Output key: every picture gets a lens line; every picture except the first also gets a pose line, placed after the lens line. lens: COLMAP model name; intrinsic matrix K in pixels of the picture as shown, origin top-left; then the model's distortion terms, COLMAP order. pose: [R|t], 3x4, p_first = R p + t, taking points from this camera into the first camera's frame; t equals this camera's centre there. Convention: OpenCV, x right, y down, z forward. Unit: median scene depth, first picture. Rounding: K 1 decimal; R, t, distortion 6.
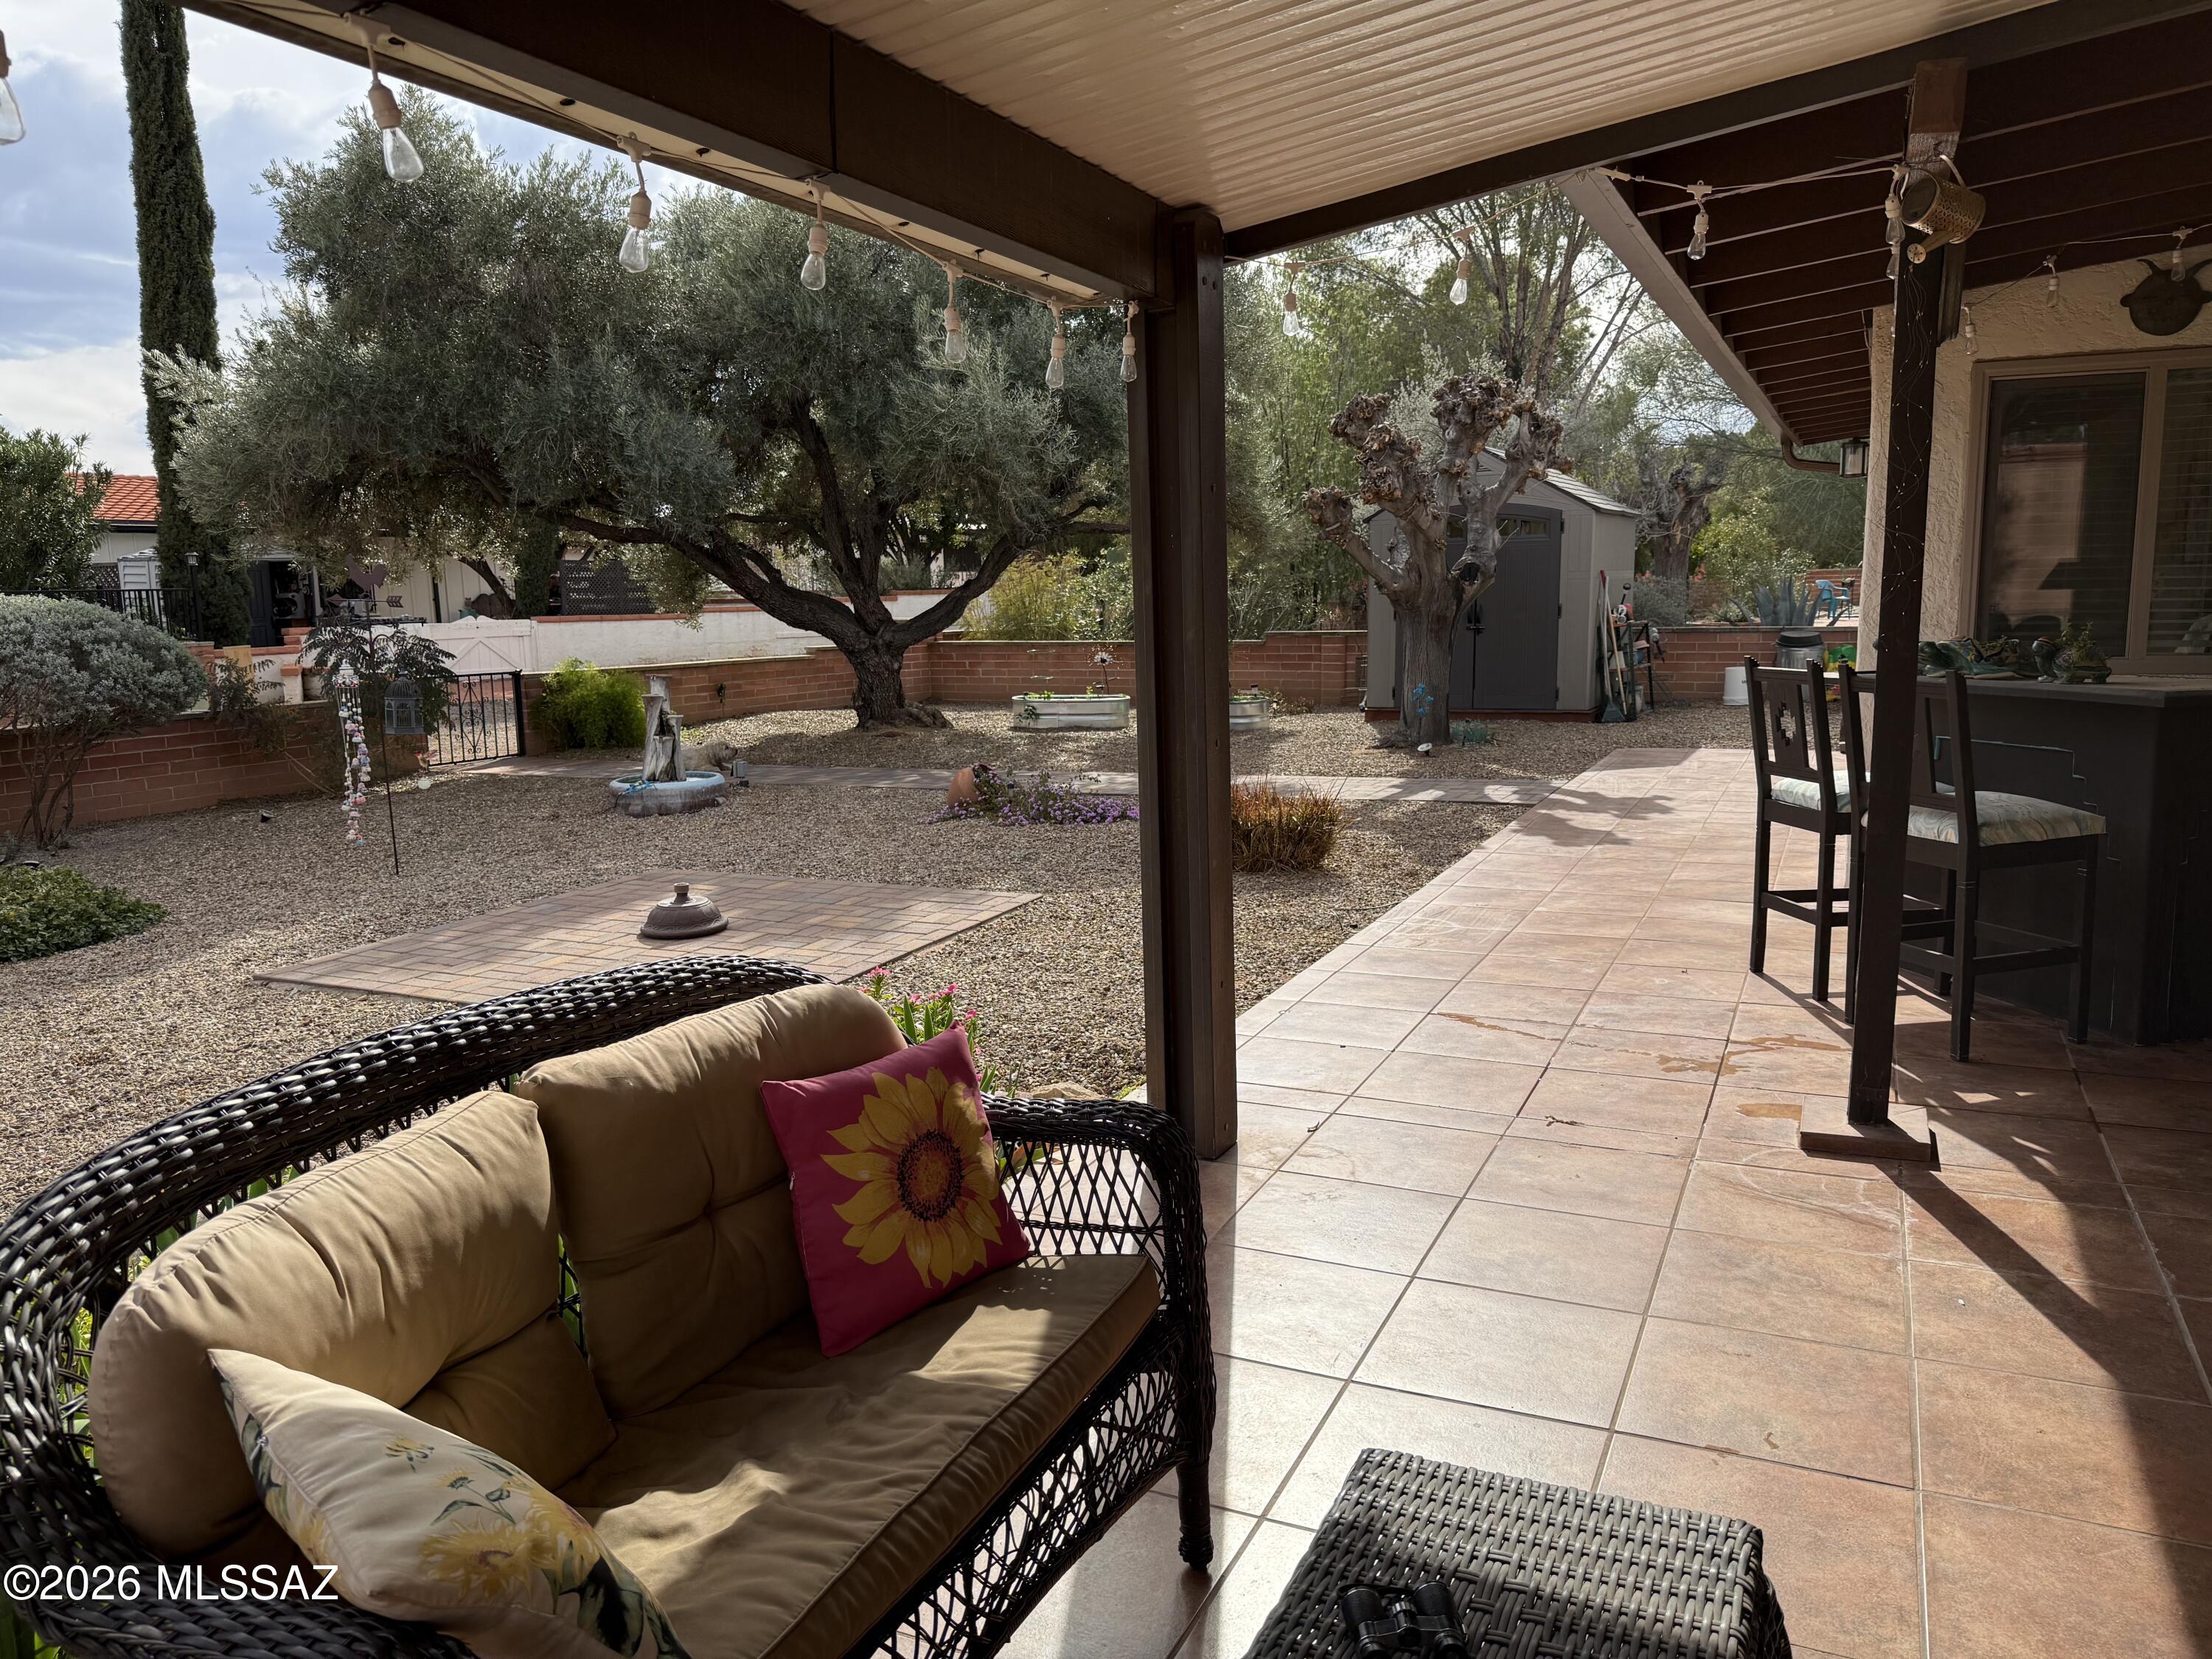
lens RADIAL K [[1550.6, 0, 1109.5], [0, 1550.6, 906.1], [0, 0, 1]] dist [0.072998, -0.157578]
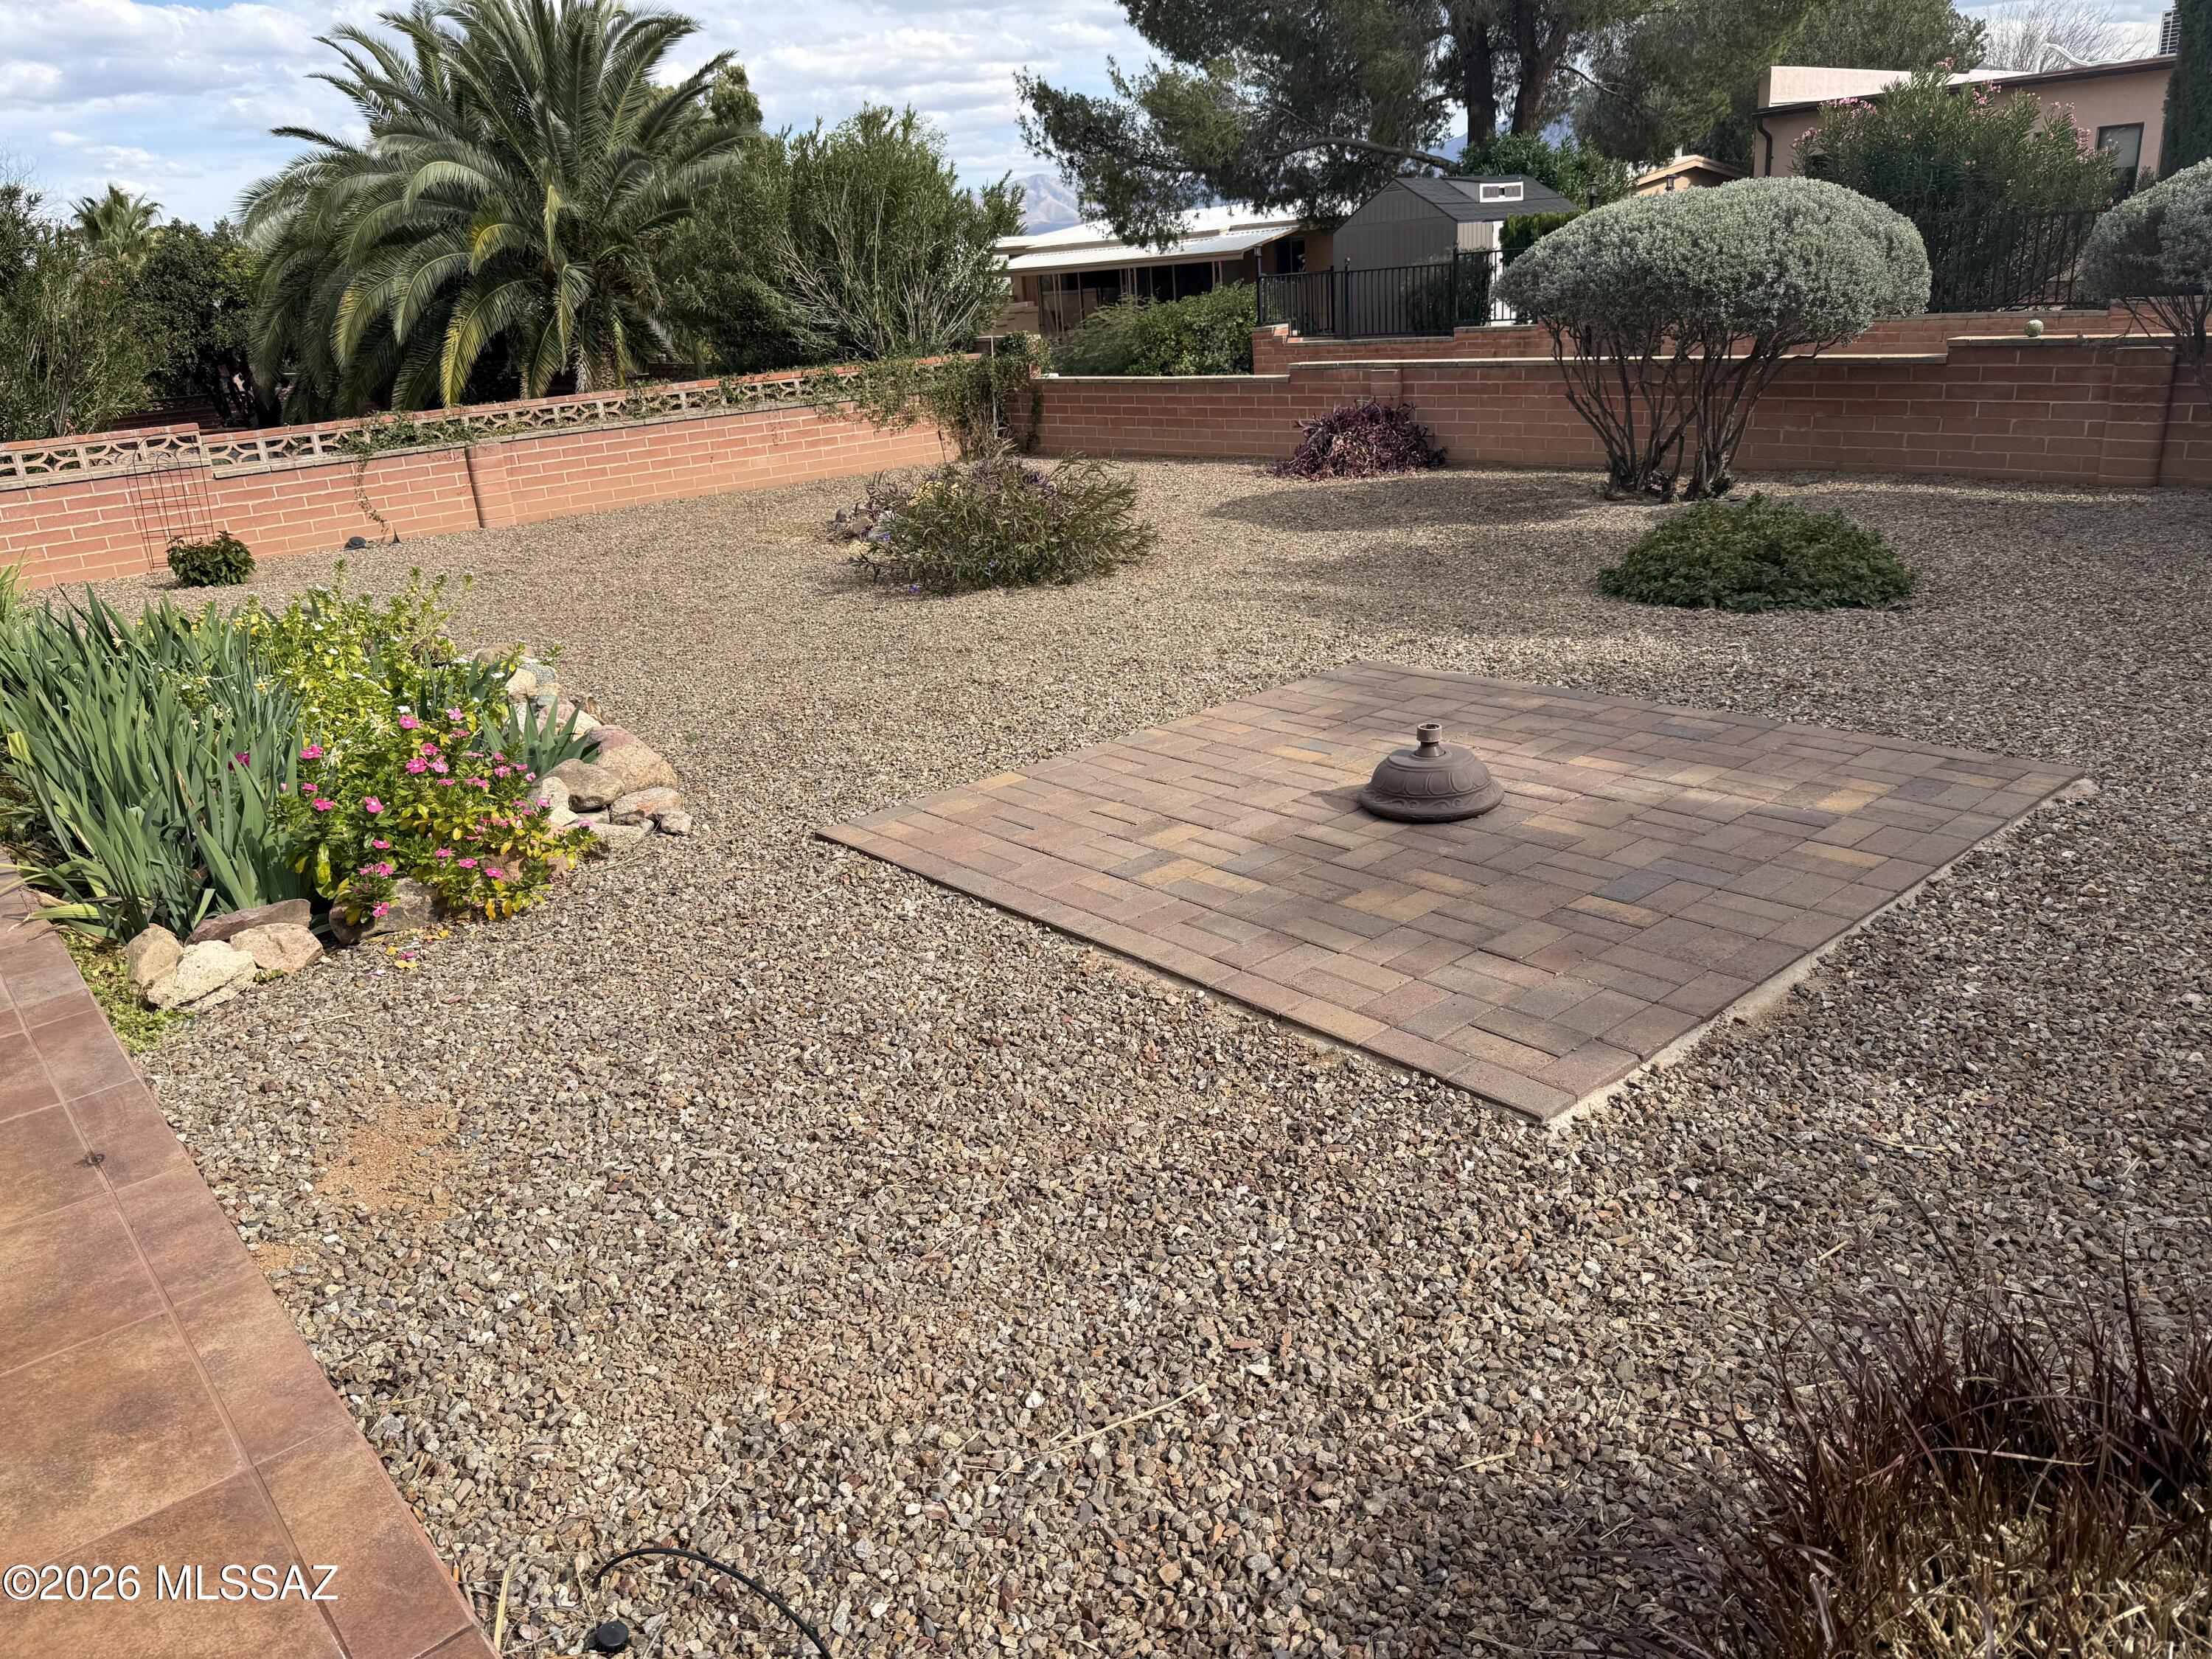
lens RADIAL K [[1556.1, 0, 1096.2], [0, 1556.1, 839.3], [0, 0, 1]] dist [0.024717, -0.038371]
pose [[-0.409064, 0.359630, -0.838650, 0.155520], [-0.102034, 0.895272, 0.433679, -0.120517], [0.906783, 0.262973, -0.329529, 0.607498]]
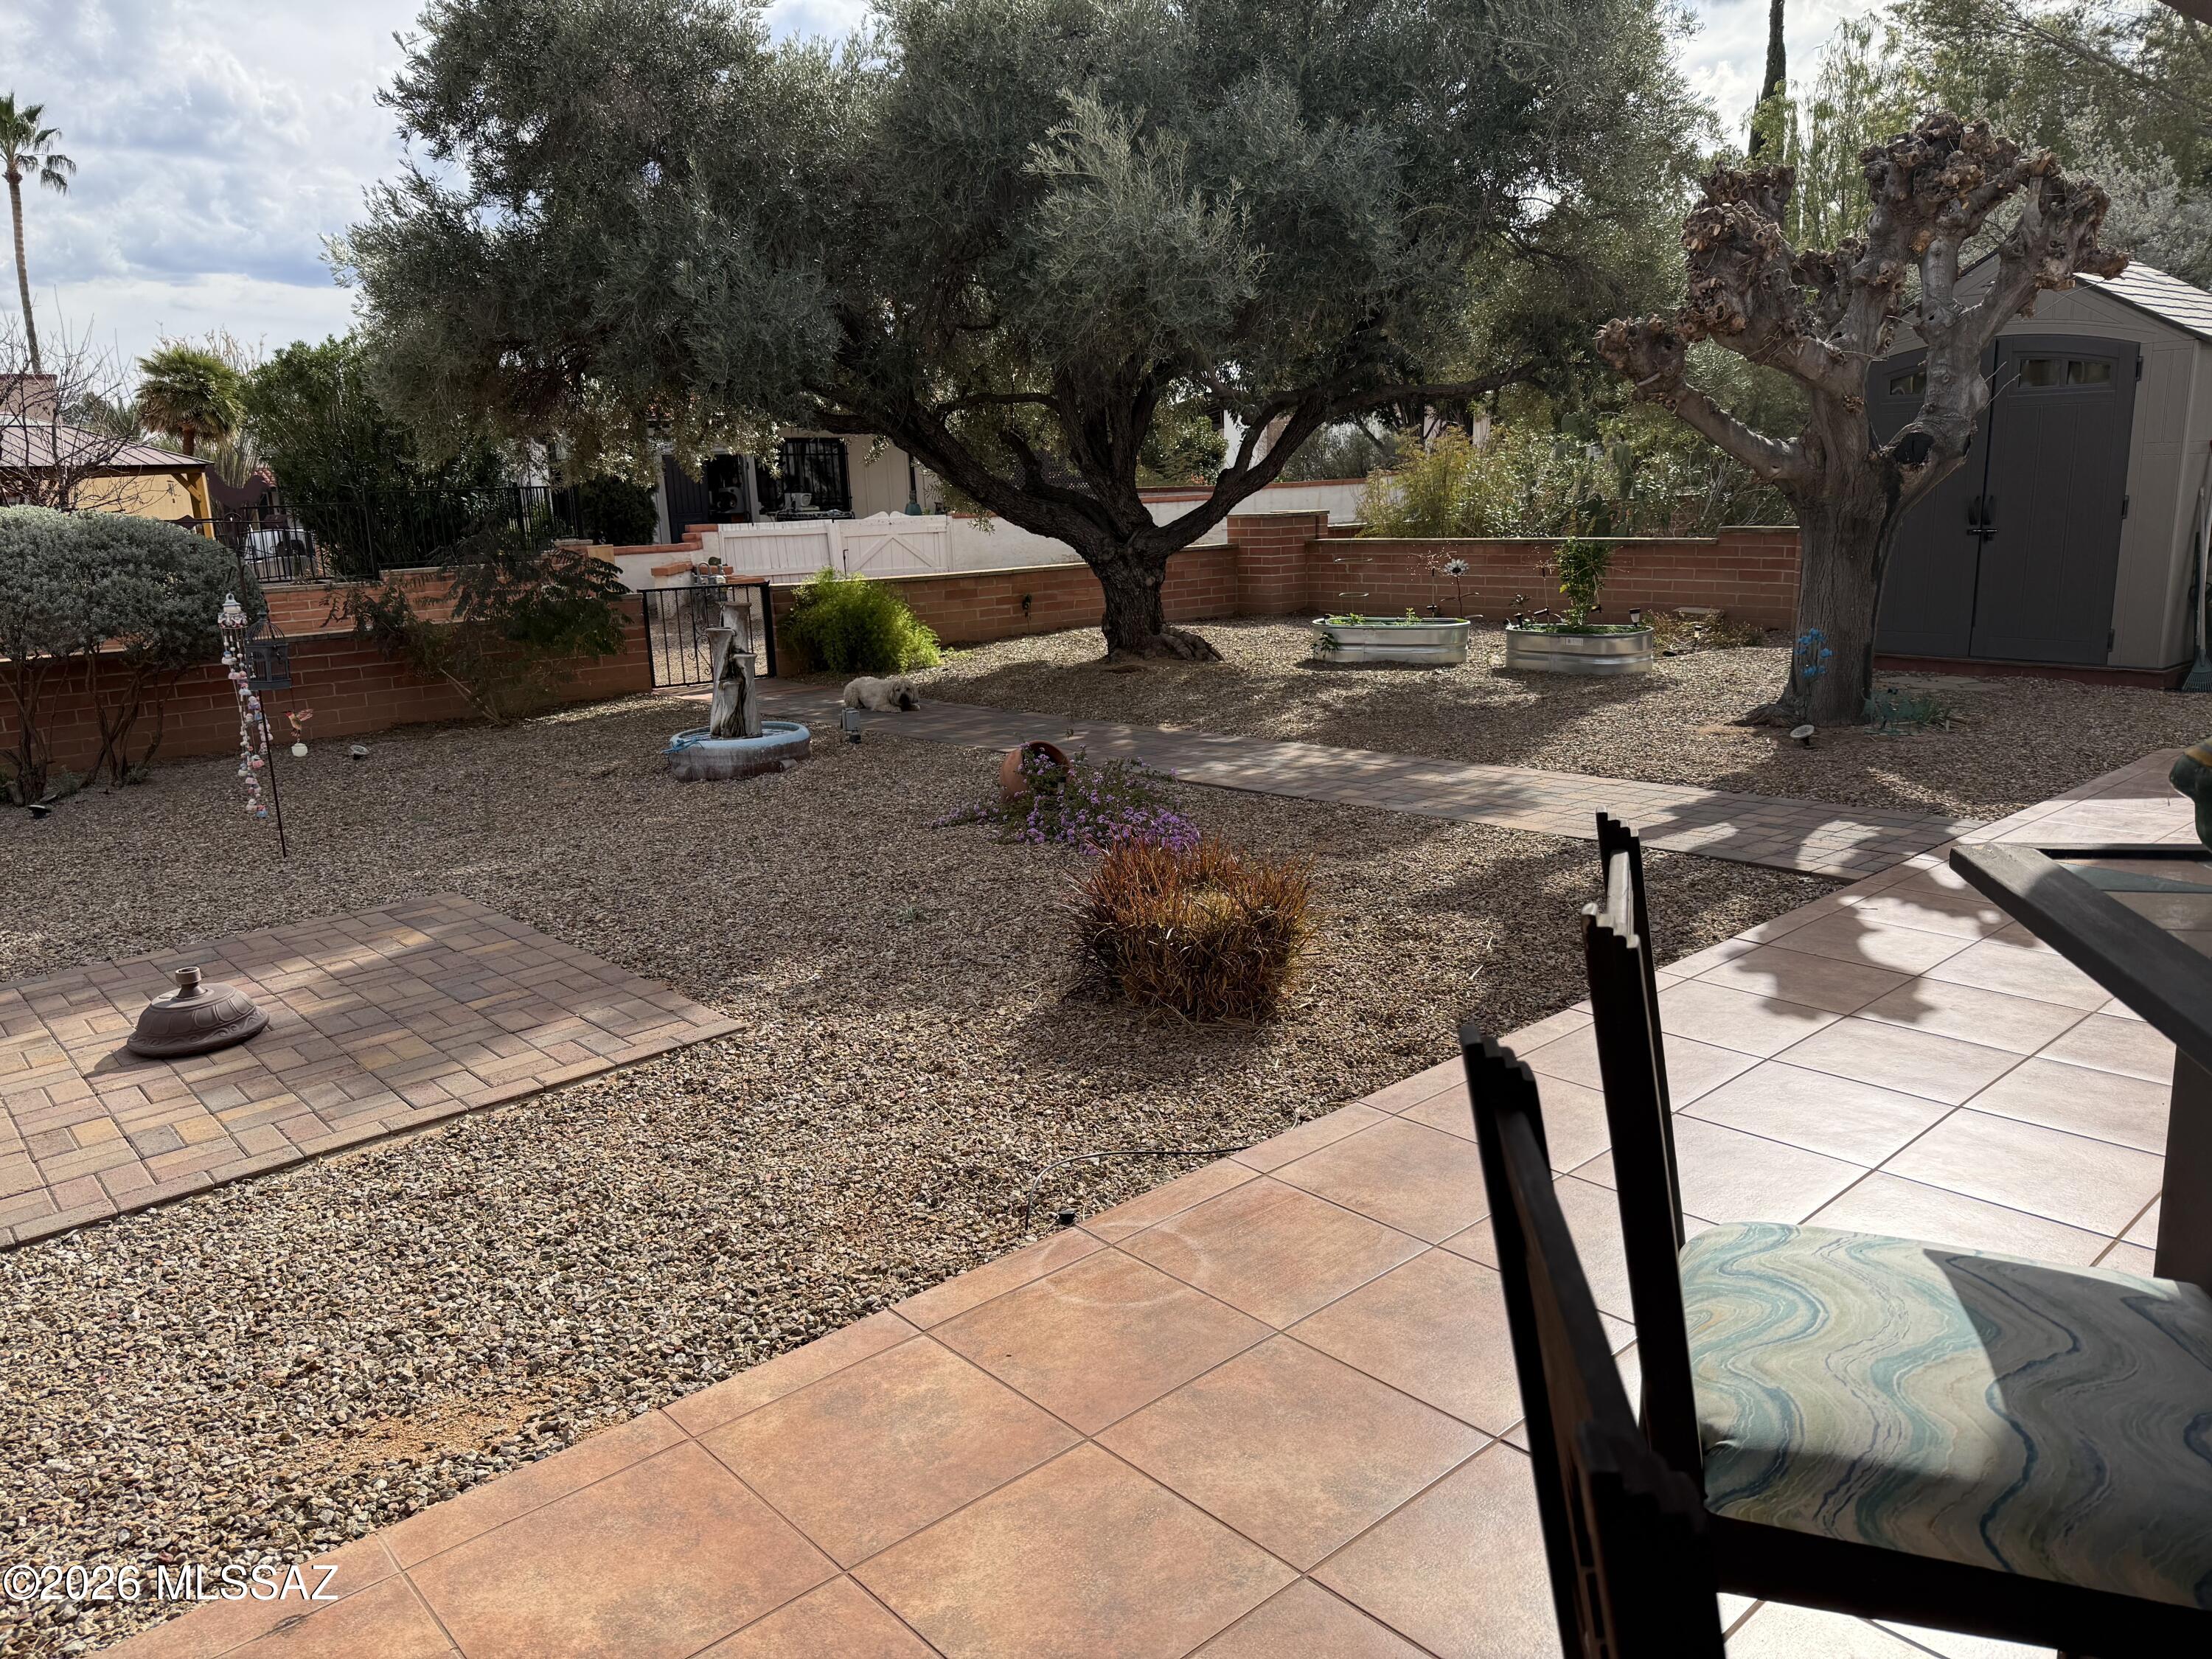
lens RADIAL K [[1556.1, 0, 1096.2], [0, 1556.1, 839.3], [0, 0, 1]] dist [0.024717, -0.038371]
pose [[0.921289, 0.073157, -0.381935, 0.179220], [-0.060813, 0.997165, 0.044309, -0.067503], [0.384094, -0.017594, 0.923126, 0.302711]]
